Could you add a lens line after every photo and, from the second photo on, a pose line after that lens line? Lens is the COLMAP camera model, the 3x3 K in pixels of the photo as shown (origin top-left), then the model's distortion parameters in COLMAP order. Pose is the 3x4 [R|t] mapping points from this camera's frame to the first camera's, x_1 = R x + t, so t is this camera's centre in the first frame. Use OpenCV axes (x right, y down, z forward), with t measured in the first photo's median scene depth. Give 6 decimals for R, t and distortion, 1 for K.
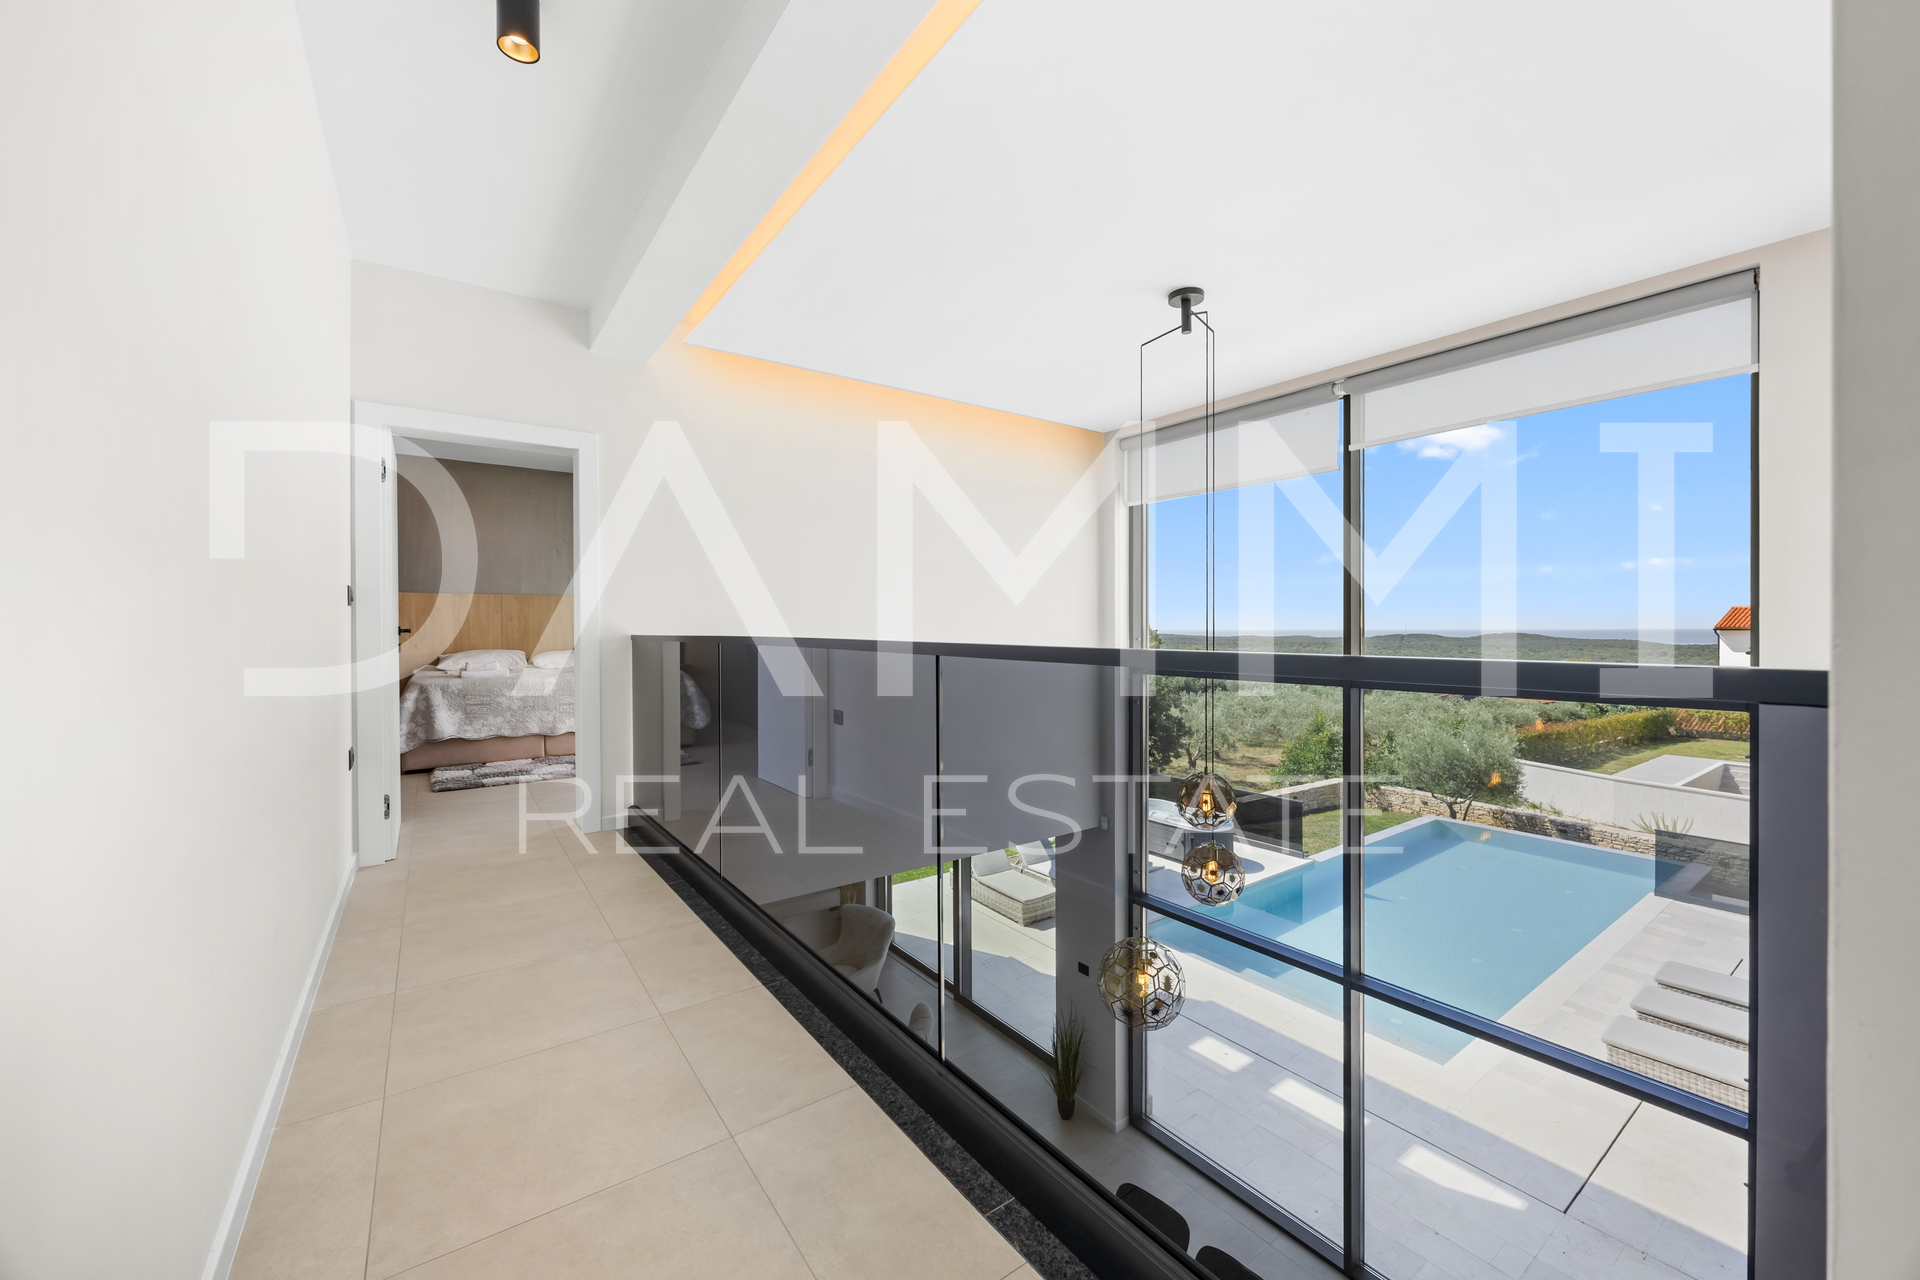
lens RADIAL K [[734.8, 0, 964.5], [0, 734.8, 633.9], [0, 0, 1]] dist [-0.002032, -0.000150]
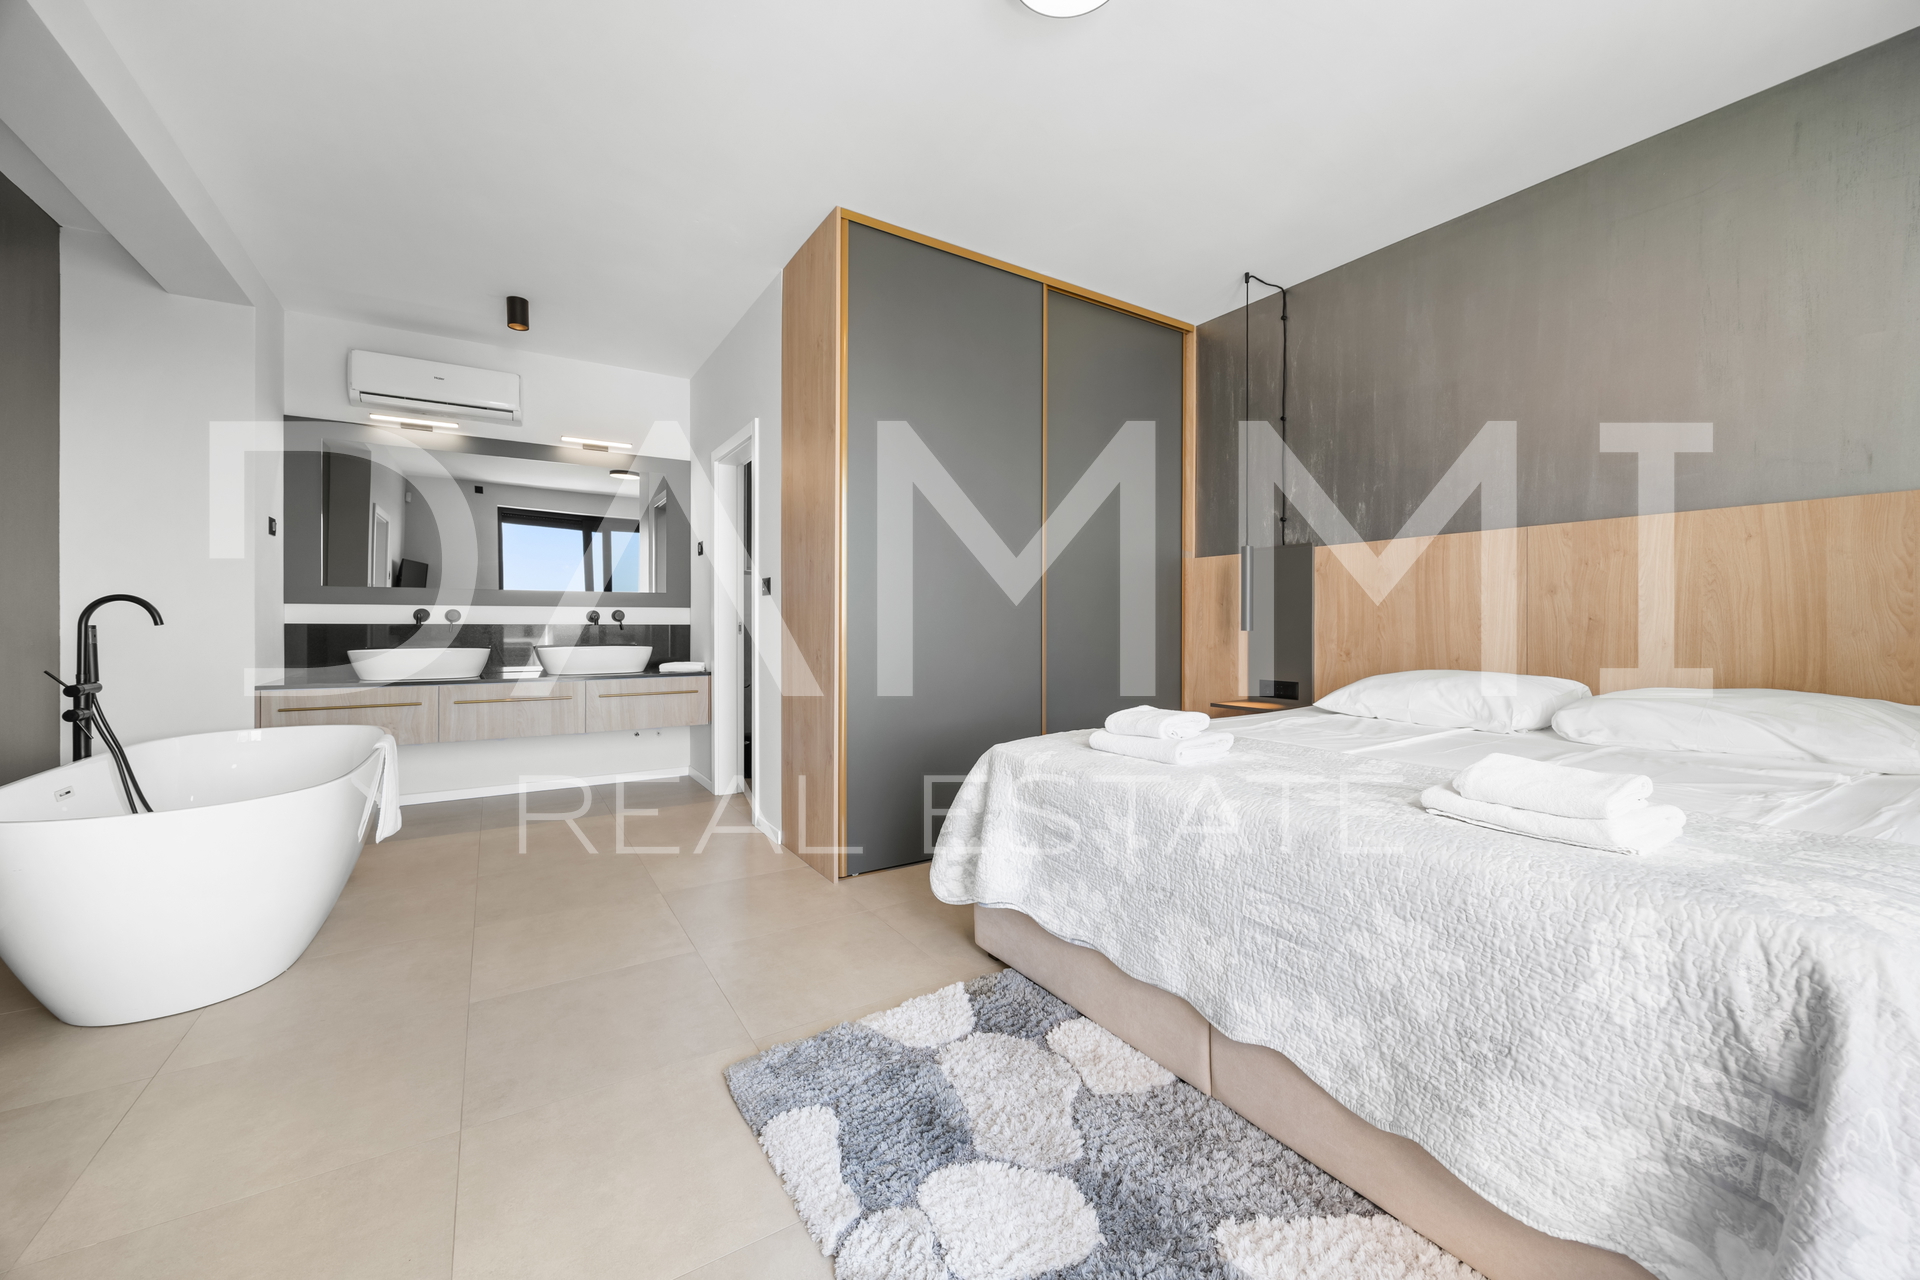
lens RADIAL K [[734.8, 0, 966.6], [0, 734.8, 630.9], [0, 0, 1]] dist [-0.002032, -0.000150]
pose [[-0.056456, 0.006926, -0.998381, -0.314077], [-0.009235, 0.999930, 0.007459, -0.001736], [0.998362, 0.009641, -0.056388, 0.960838]]
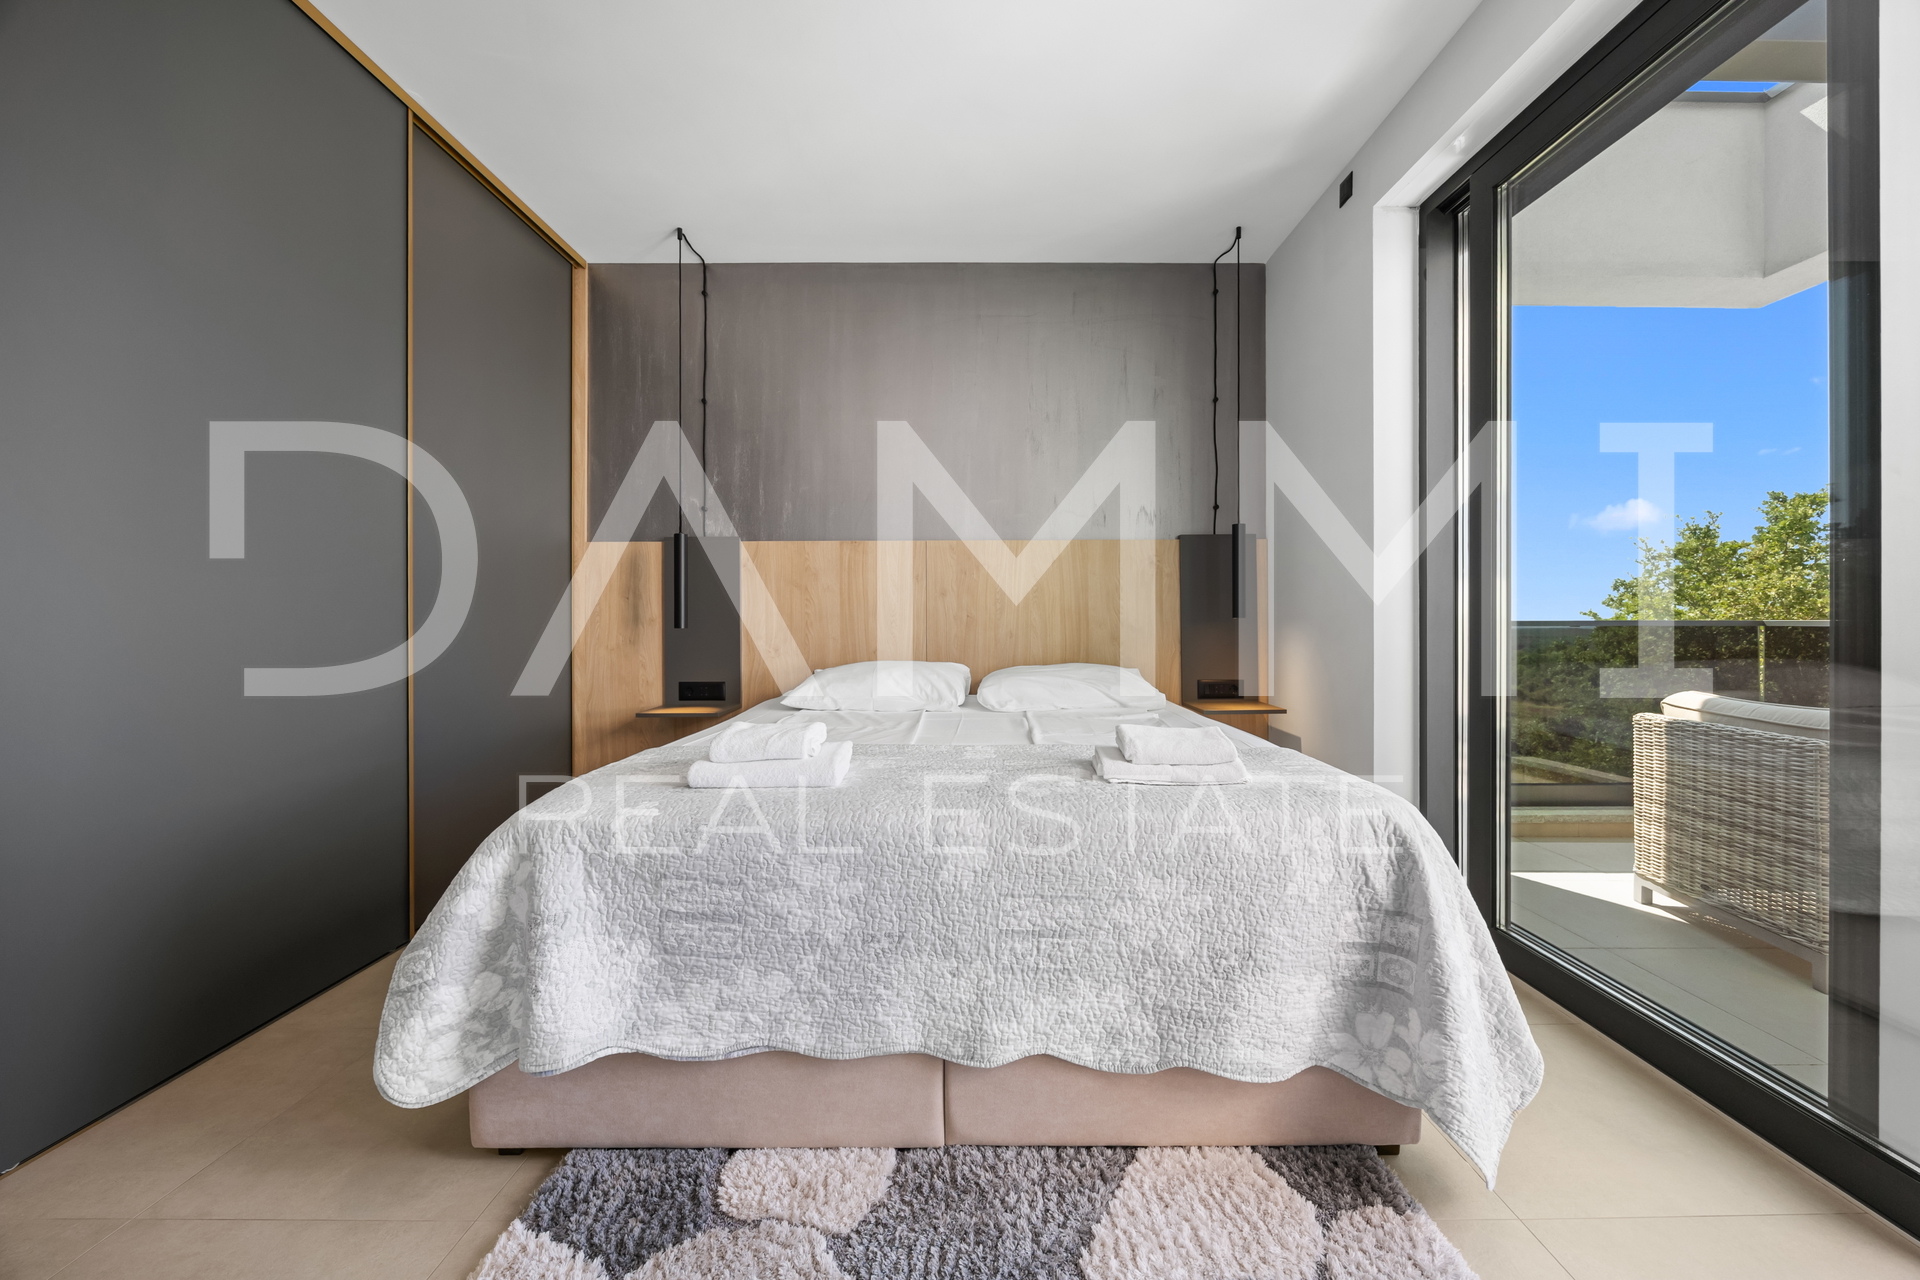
lens RADIAL K [[734.8, 0, 967.6], [0, 734.8, 630.2], [0, 0, 1]] dist [-0.002032, -0.000150]
pose [[0.805910, 0.002992, -0.592030, -0.441743], [-0.001752, 0.999995, 0.002669, 0.000198], [0.592035, -0.001114, 0.805911, 0.844008]]
